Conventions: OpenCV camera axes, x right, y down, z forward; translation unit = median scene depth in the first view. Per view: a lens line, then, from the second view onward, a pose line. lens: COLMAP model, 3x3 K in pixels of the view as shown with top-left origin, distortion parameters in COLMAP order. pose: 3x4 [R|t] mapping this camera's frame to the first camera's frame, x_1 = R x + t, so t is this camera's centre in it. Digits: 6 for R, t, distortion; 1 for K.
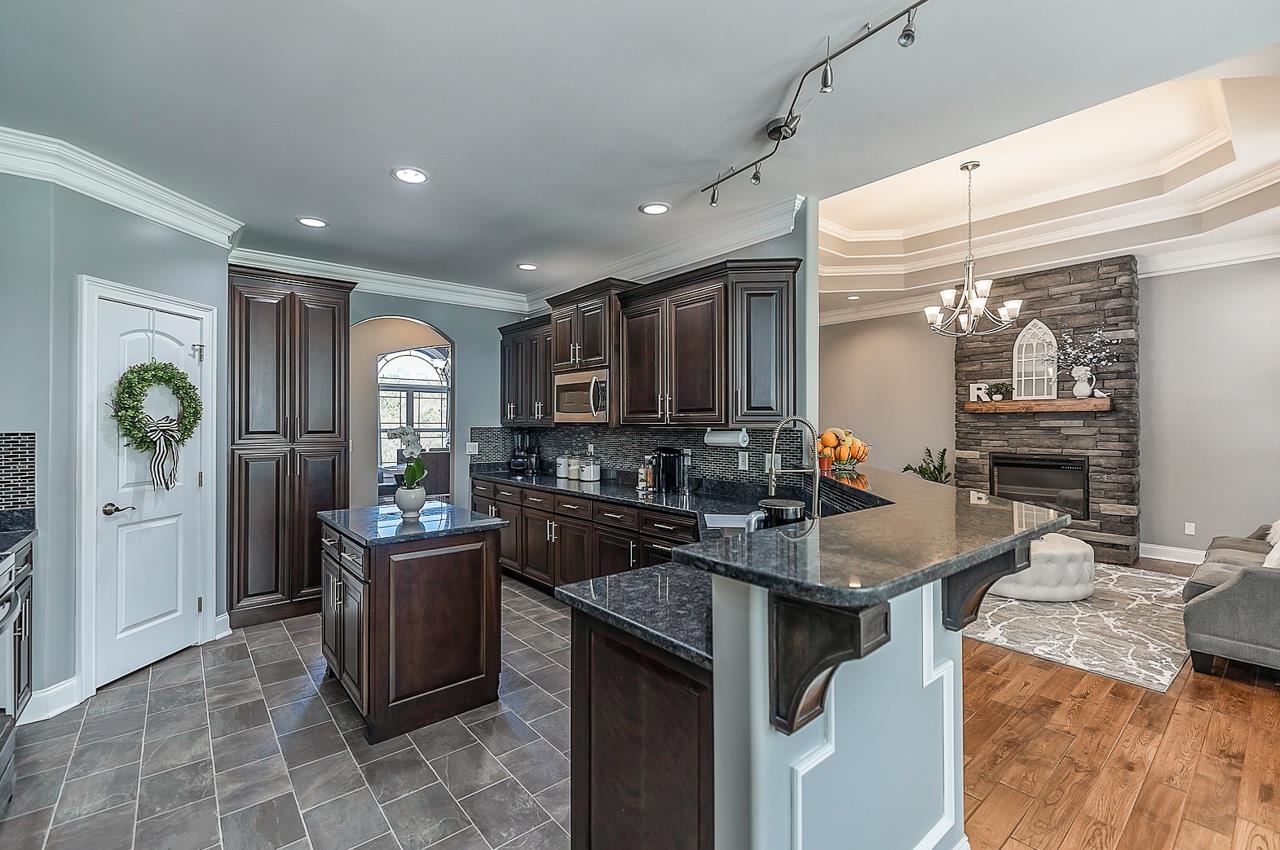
lens RADIAL K [[538.0, 0, 644.6], [0, 538.0, 425.4], [0, 0, 1]] dist [0.011237, 0.000493]
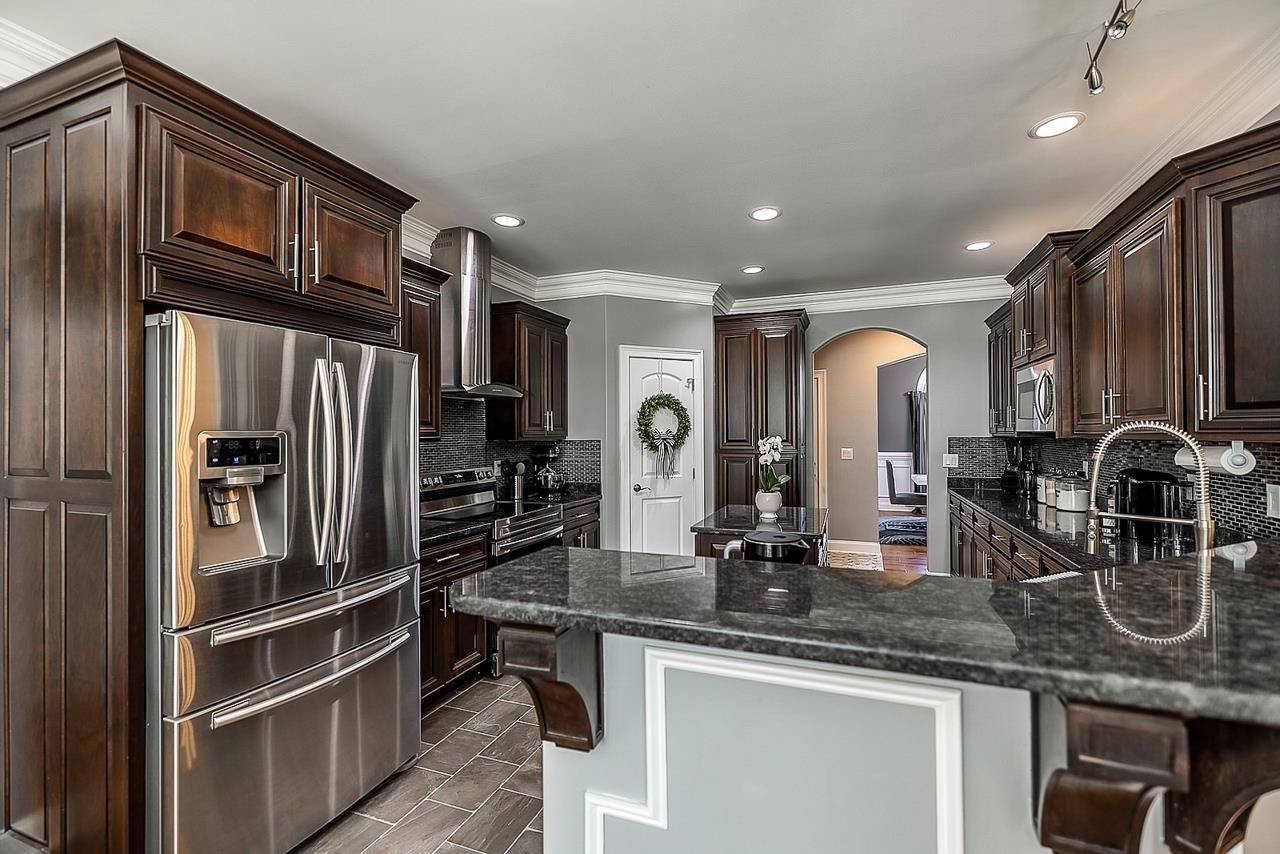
lens RADIAL K [[538.0, 0, 648.2], [0, 538.0, 430.5], [0, 0, 1]] dist [0.011237, 0.000493]
pose [[0.524382, -0.007868, -0.851447, 0.300216], [0.000943, 0.999962, -0.008660, -0.000999], [0.851483, 0.003739, 0.524369, 0.158965]]
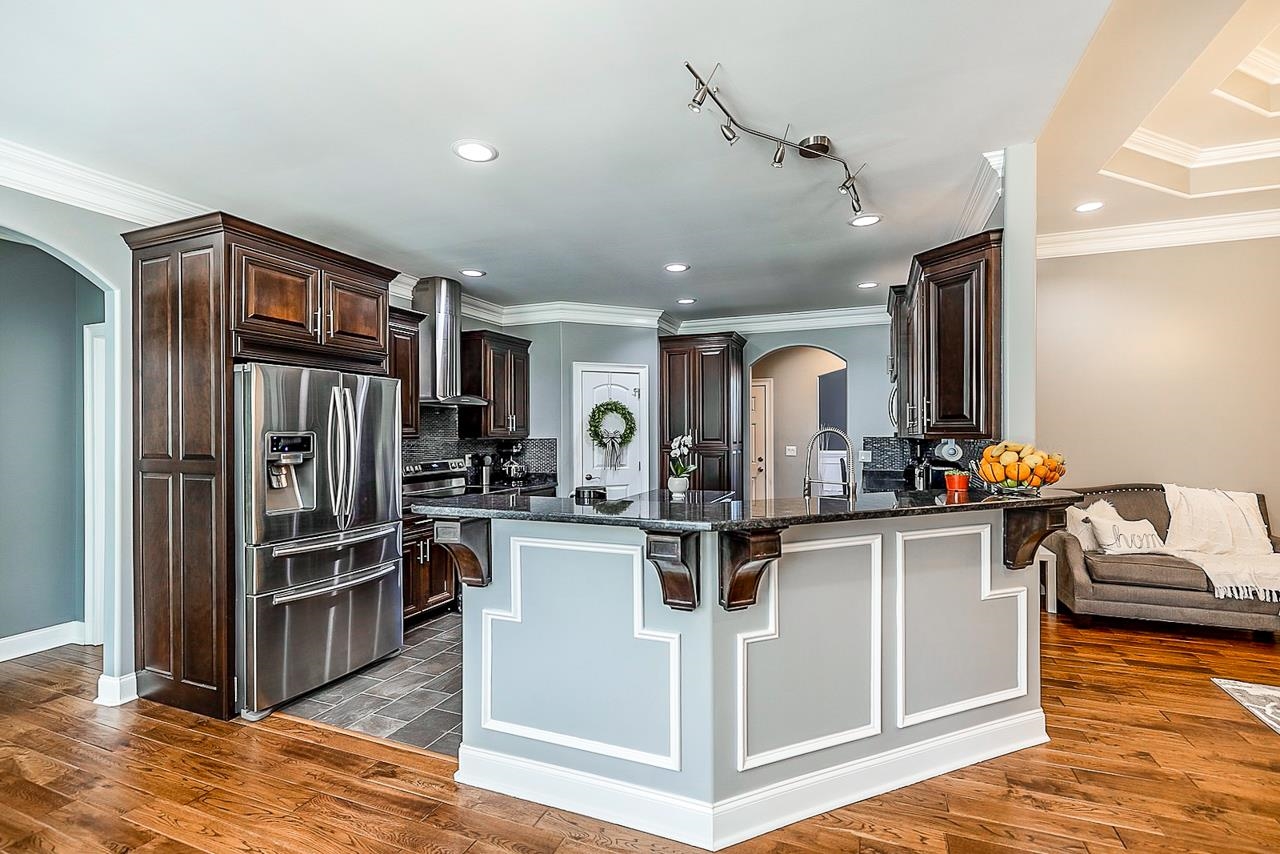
lens RADIAL K [[538.0, 0, 693.0], [0, 538.0, 434.1], [0, 0, 1]] dist [0.011237, 0.000493]
pose [[0.592950, 0.000131, -0.805239, 0.640003], [-0.001372, 0.999999, -0.000847, -0.001495], [0.805238, 0.001607, 0.592950, 0.118474]]
